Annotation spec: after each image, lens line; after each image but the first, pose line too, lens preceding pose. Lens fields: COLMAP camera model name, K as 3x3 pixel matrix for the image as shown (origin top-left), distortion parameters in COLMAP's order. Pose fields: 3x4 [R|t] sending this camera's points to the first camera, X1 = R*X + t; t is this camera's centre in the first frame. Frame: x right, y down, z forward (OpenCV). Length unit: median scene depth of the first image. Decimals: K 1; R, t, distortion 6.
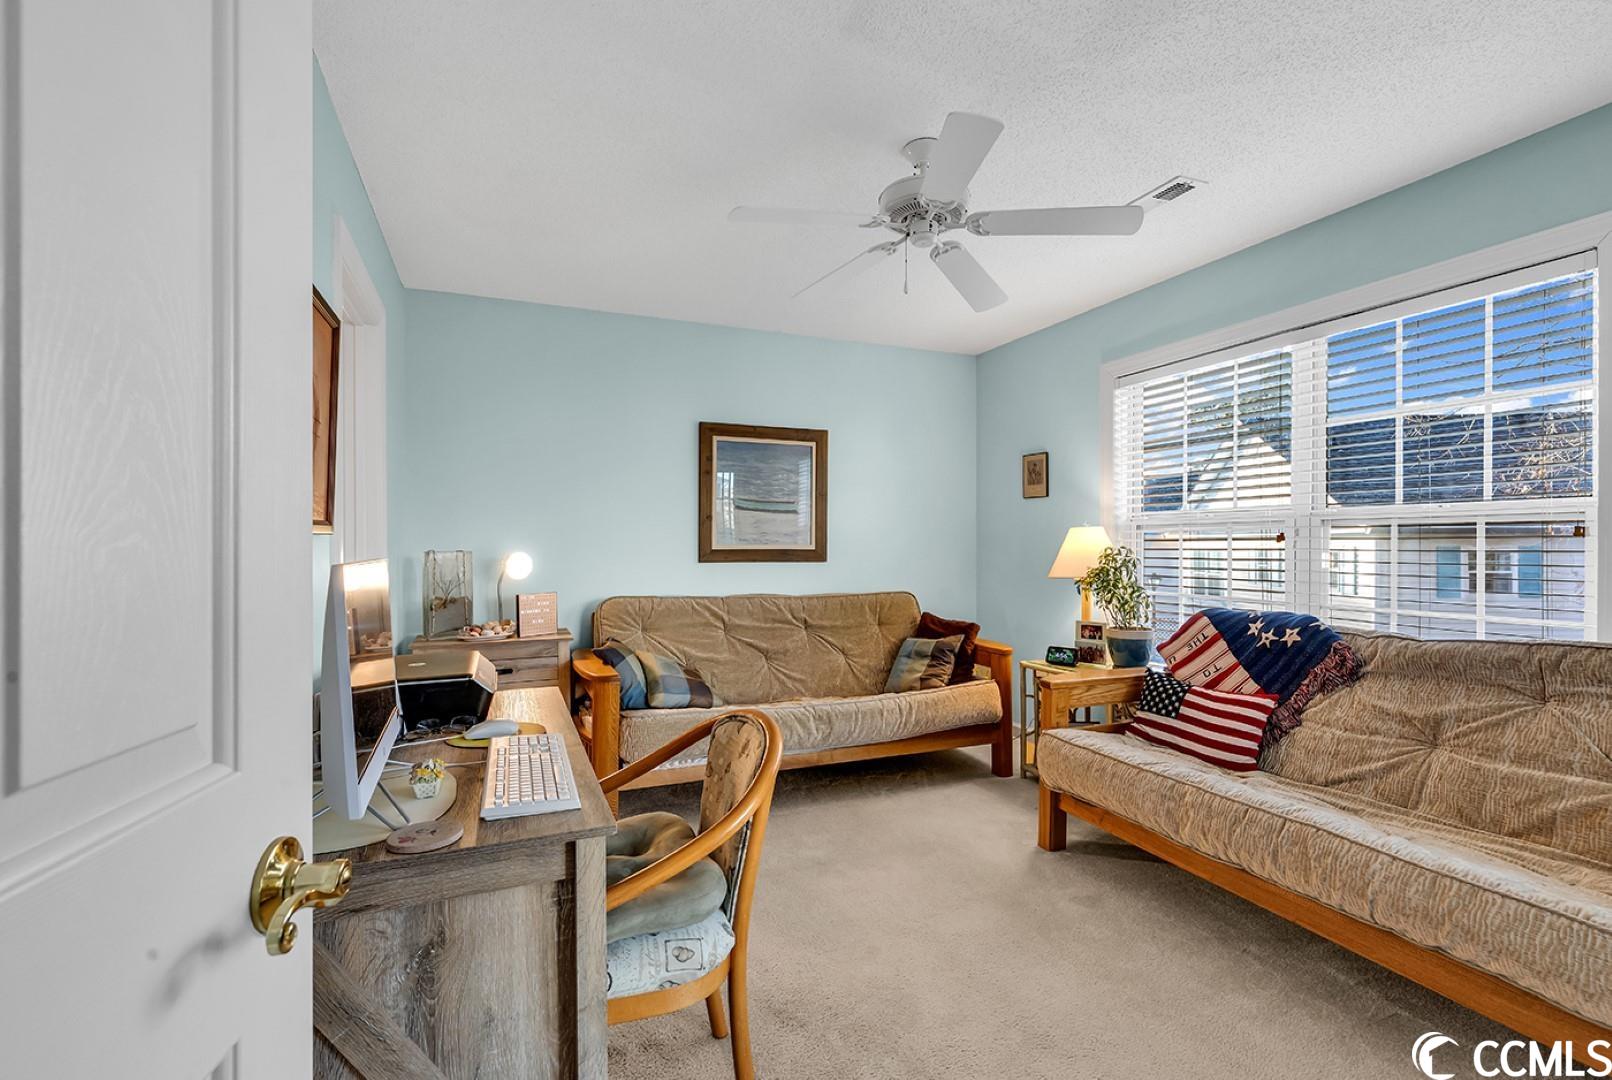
lens RADIAL K [[723.2, 0, 803.3], [0, 723.2, 544.3], [0, 0, 1]] dist [0.009750, -0.000305]
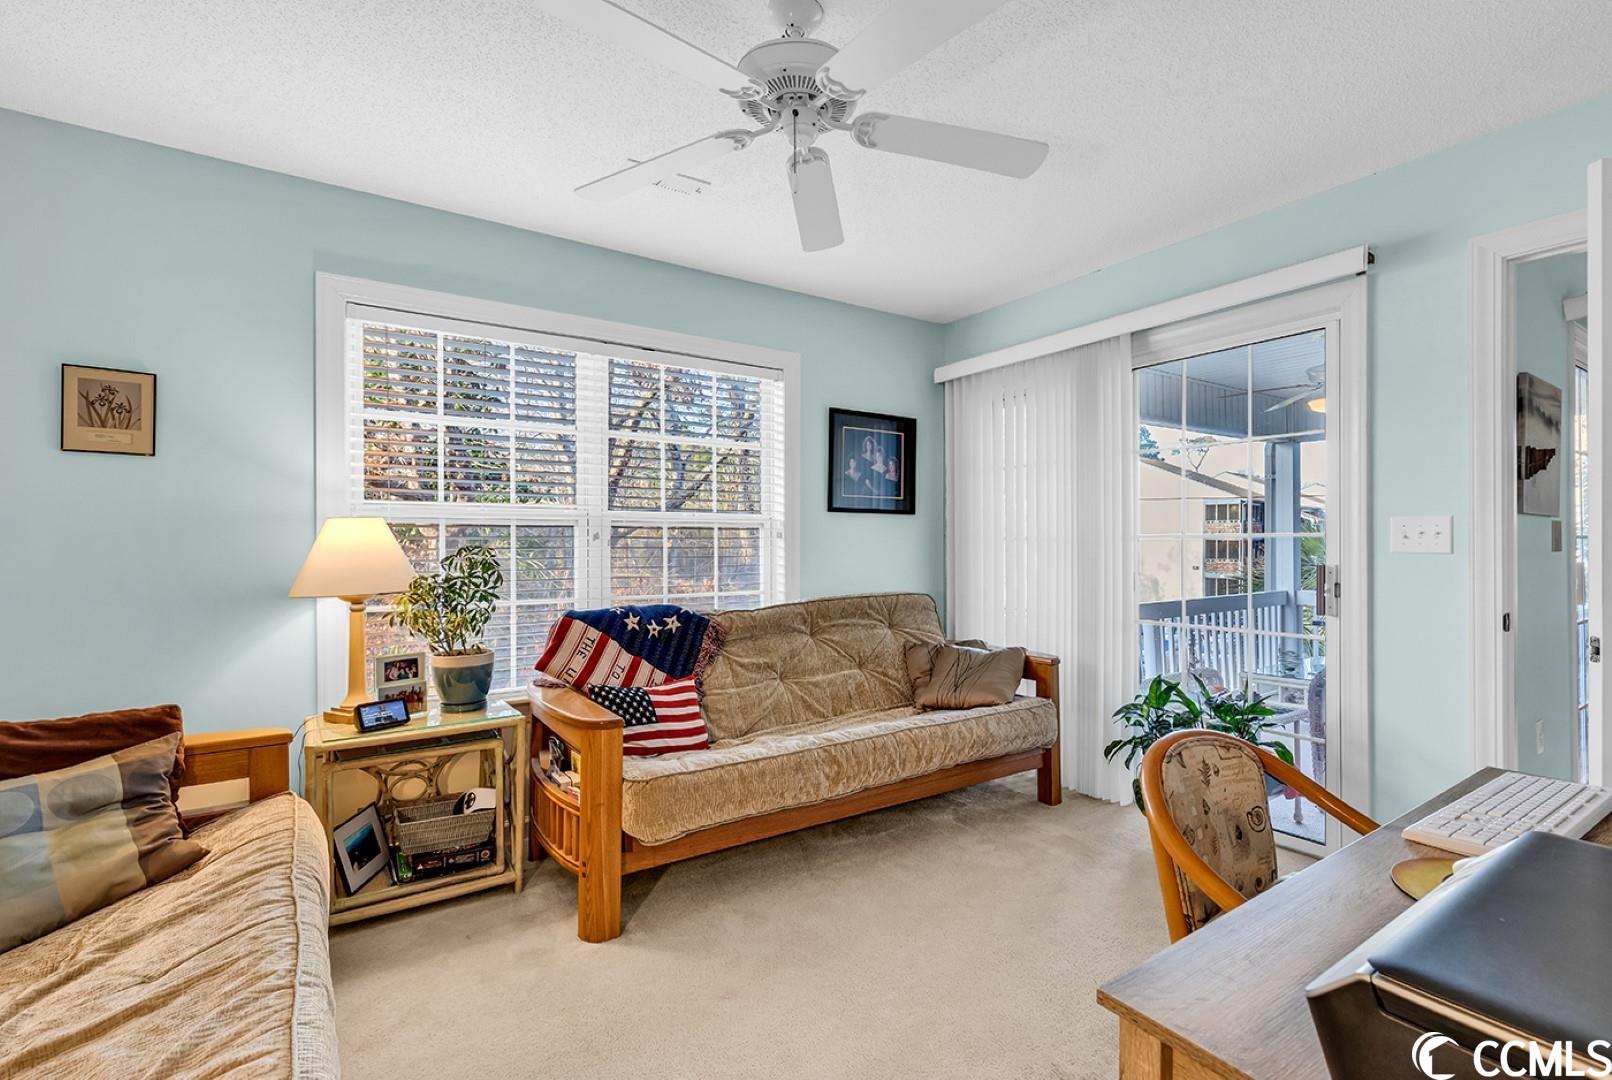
lens RADIAL K [[748.1, 0, 834.9], [0, 748.1, 558.6], [0, 0, 1]] dist [-0.000671, -0.000145]
pose [[-0.219815, -0.002655, 0.975538, -0.489651], [0.011459, 0.999920, 0.005303, 0.021216], [-0.975474, 0.012345, -0.219767, 0.959731]]
